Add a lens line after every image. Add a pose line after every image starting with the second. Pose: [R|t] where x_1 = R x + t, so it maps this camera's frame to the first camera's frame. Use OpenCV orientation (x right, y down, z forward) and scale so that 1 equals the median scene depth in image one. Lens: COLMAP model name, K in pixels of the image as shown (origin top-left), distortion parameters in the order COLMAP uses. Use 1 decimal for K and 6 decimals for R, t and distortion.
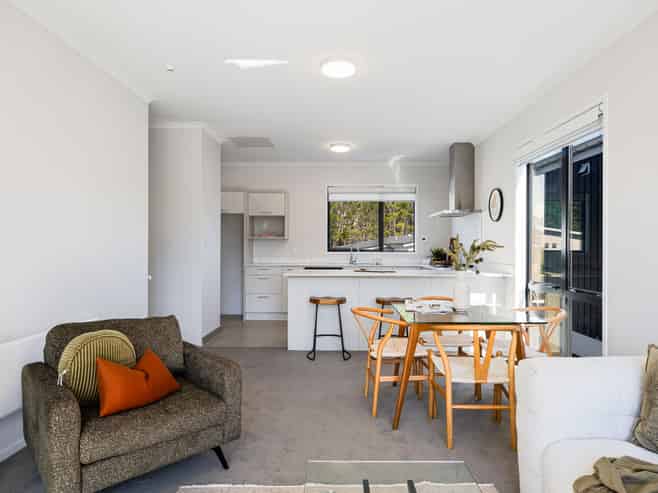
lens RADIAL K [[406.6, 0, 330.7], [0, 406.6, 244.5], [0, 0, 1]] dist [0.003436, 0.000590]
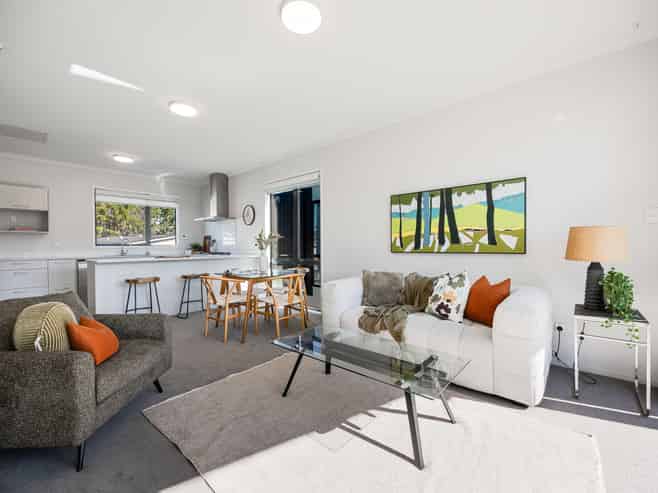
lens RADIAL K [[286.9, 0, 329.0], [0, 286.9, 246.5], [0, 0, 1]] dist [0.001110, 0.000067]
pose [[0.646782, -0.009157, 0.762620, -0.232921], [0.008259, 0.999953, 0.005002, 0.024257], [-0.762630, 0.003063, 0.646828, -0.016799]]
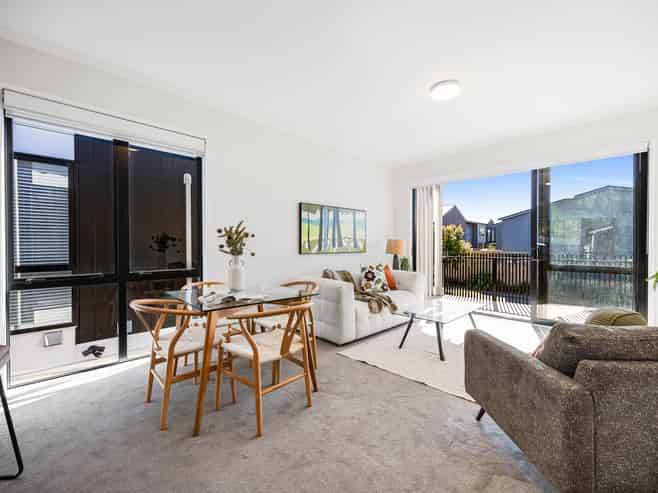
lens RADIAL K [[286.9, 0, 329.0], [0, 286.9, 246.5], [0, 0, 1]] dist [0.001110, 0.000067]
pose [[-0.716378, -0.002299, 0.697709, -0.197066], [-0.000297, 0.999995, 0.002990, 0.021453], [-0.697713, 0.001934, -0.716375, 0.680779]]
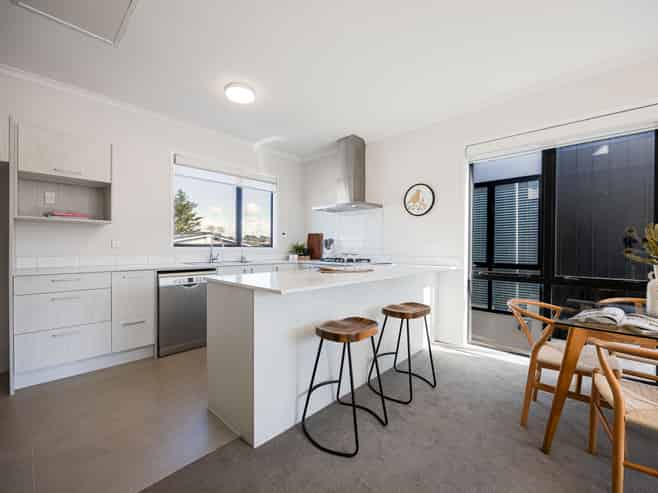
lens RADIAL K [[281.9, 0, 330.0], [0, 281.9, 250.6], [0, 0, 1]] dist [0.009715, 0.000002]
pose [[0.662312, -0.008339, 0.749182, -0.231370], [-0.004213, 0.999881, 0.014853, 0.018553], [-0.749216, -0.012994, 0.662198, 0.553477]]
